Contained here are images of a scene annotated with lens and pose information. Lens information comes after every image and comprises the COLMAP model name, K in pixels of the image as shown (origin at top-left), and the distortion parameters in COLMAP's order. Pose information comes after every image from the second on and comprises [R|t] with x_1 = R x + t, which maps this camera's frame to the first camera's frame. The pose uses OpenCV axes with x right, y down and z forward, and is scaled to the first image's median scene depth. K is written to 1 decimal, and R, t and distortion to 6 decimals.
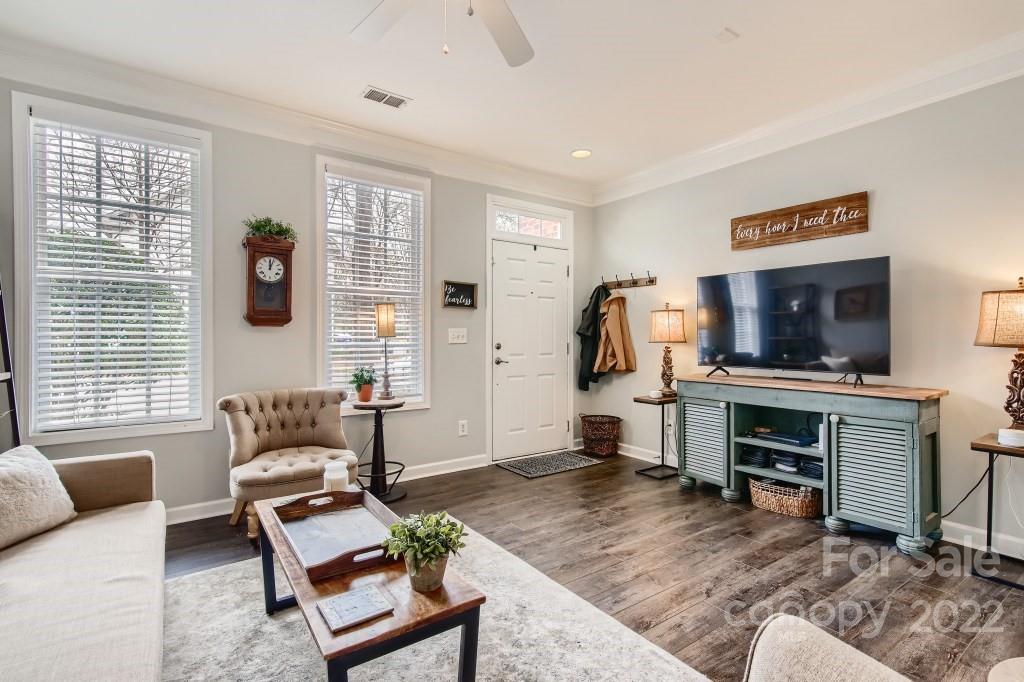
lens RADIAL K [[479.6, 0, 521.1], [0, 479.6, 343.0], [0, 0, 1]] dist [0.017313, -0.005240]
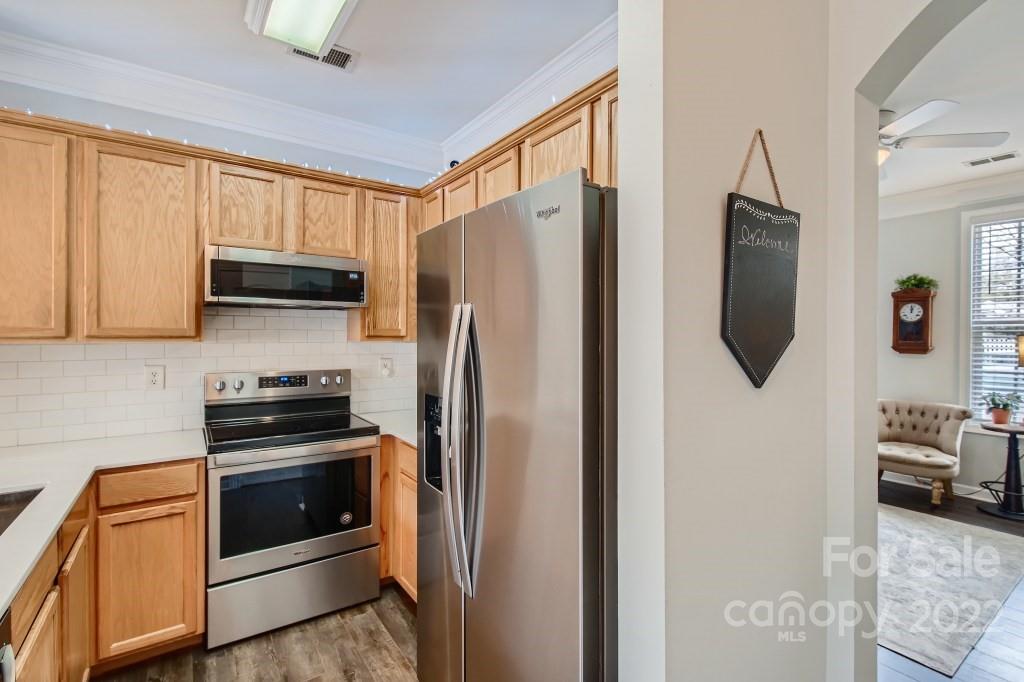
lens RADIAL K [[479.6, 0, 516.3], [0, 479.6, 335.0], [0, 0, 1]] dist [0.017313, -0.005240]
pose [[-0.012505, 0.009099, -0.999880, 0.860701], [-0.003036, 0.999954, 0.009138, -0.096736], [0.999917, 0.003150, -0.012477, -0.108615]]
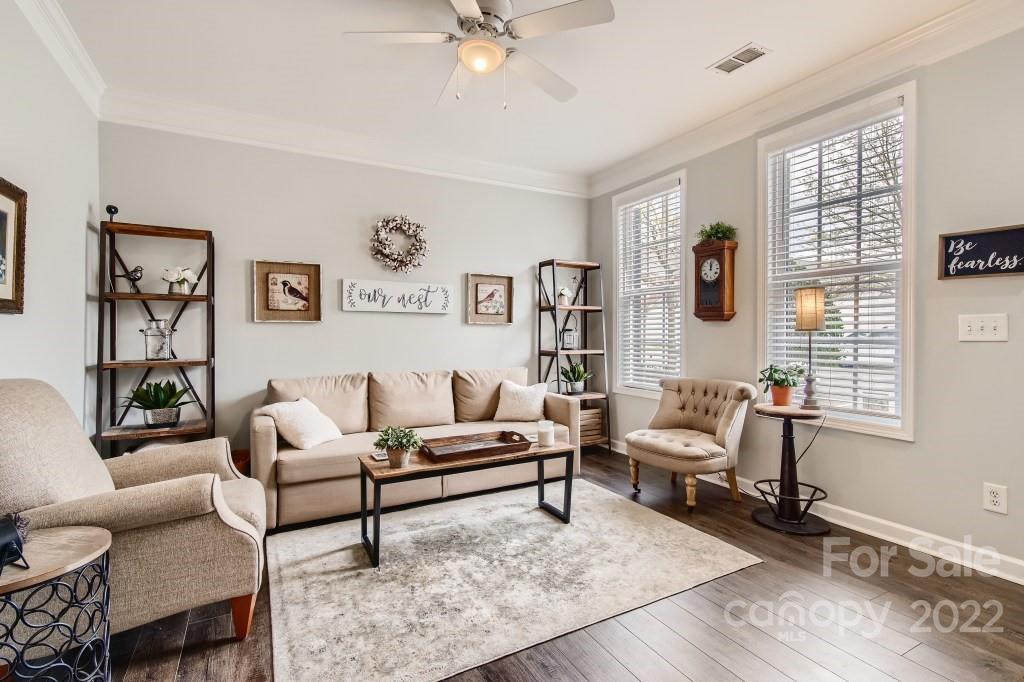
lens RADIAL K [[479.6, 0, 517.2], [0, 479.6, 333.0], [0, 0, 1]] dist [0.017313, -0.005240]
pose [[-0.132637, 0.013980, -0.991066, 0.631481], [0.003760, 0.999900, 0.013601, -0.023459], [0.991157, -0.001922, -0.132677, 0.692055]]
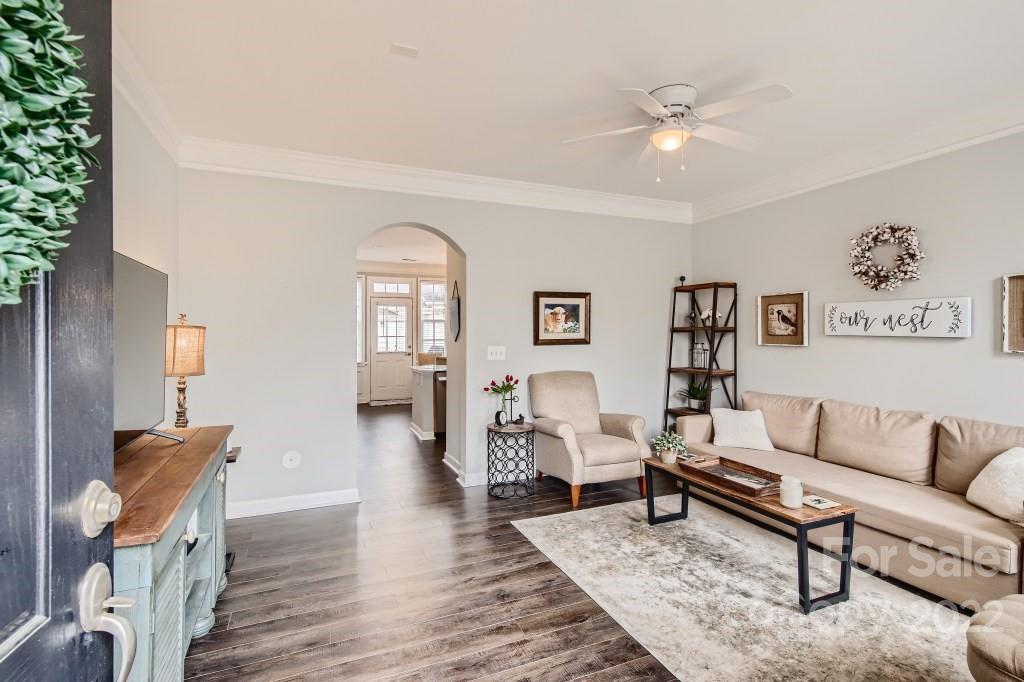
lens RADIAL K [[479.6, 0, 511.6], [0, 479.6, 335.1], [0, 0, 1]] dist [0.017313, -0.005240]
pose [[-0.972552, 0.010363, 0.232453, -0.002265], [0.011476, 0.999928, 0.003439, -0.076877], [-0.232401, 0.006012, -0.972602, 1.448893]]
